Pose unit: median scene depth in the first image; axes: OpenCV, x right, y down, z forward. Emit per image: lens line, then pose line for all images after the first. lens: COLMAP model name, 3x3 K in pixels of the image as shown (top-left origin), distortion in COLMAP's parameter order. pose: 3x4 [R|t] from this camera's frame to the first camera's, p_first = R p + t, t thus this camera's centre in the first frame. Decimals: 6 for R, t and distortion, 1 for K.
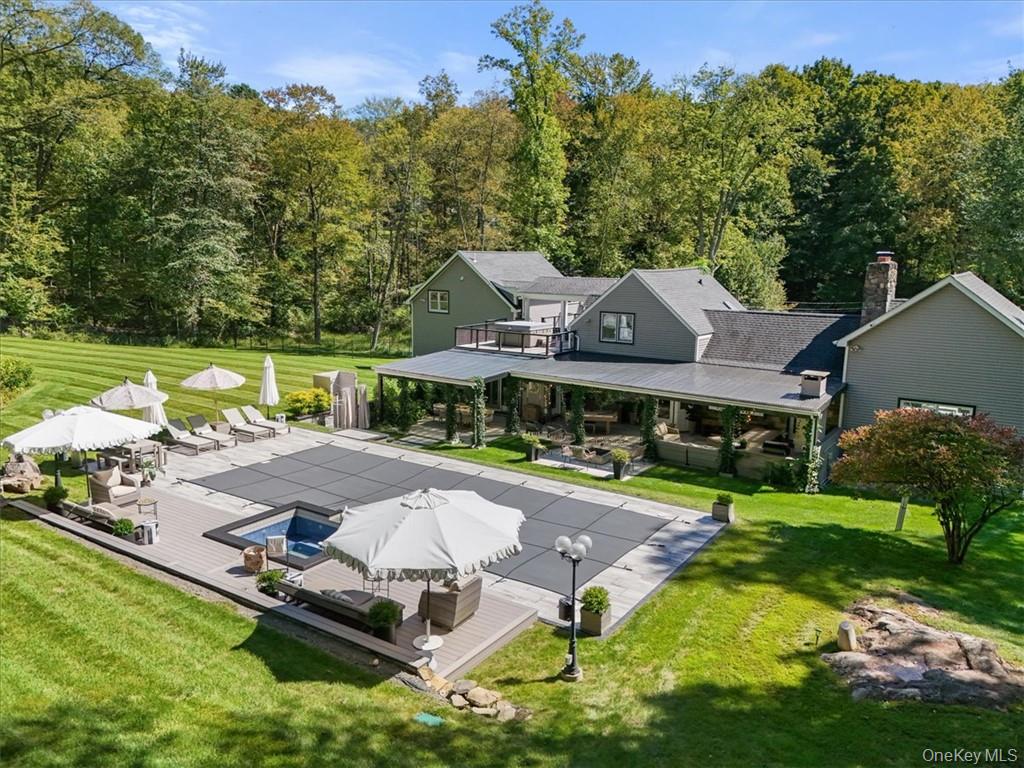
lens RADIAL K [[737.7, 0, 511.6], [0, 737.7, 382.1], [0, 0, 1]] dist [0.014053, 0.001303]
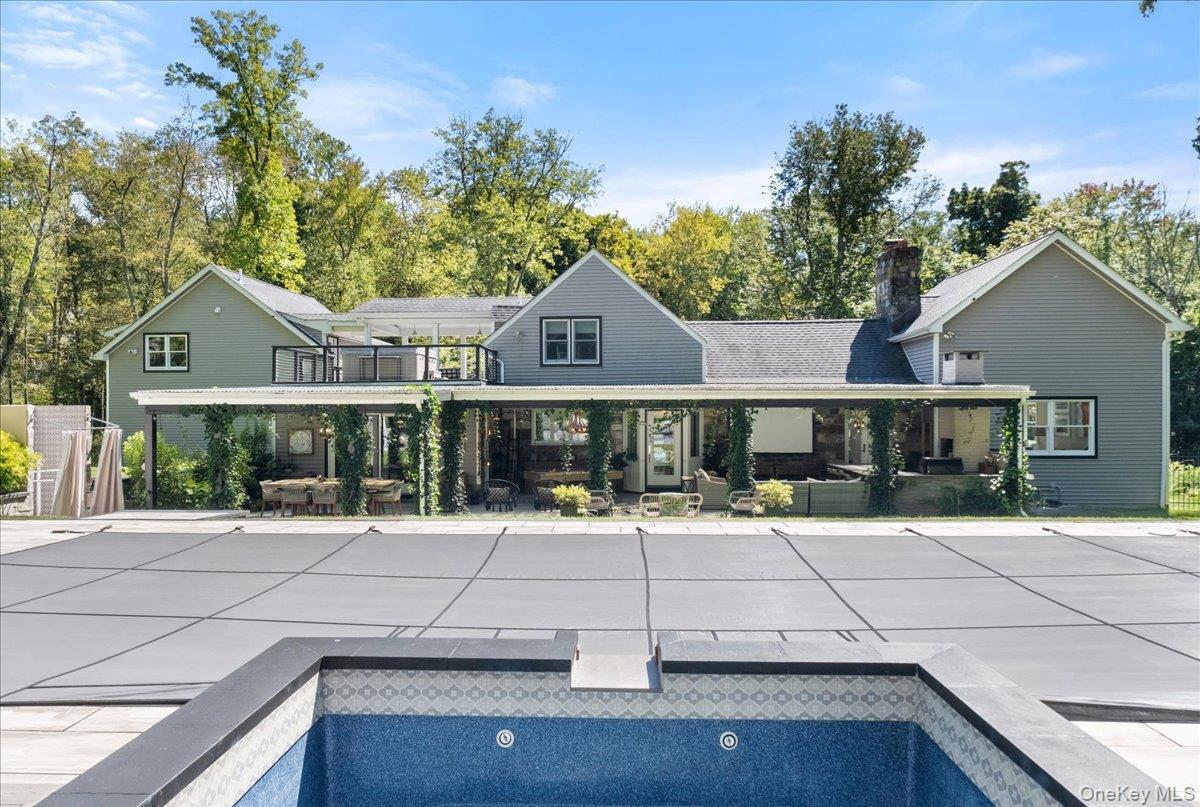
lens RADIAL K [[776.7, 0, 601.7], [0, 776.7, 406.9], [0, 0, 1]] dist [-0.005889, -0.001907]
pose [[0.846032, -0.011627, 0.533006, -0.095522], [0.104989, 0.983818, -0.145187, 0.040525], [-0.522692, 0.178793, 0.833562, 0.226770]]
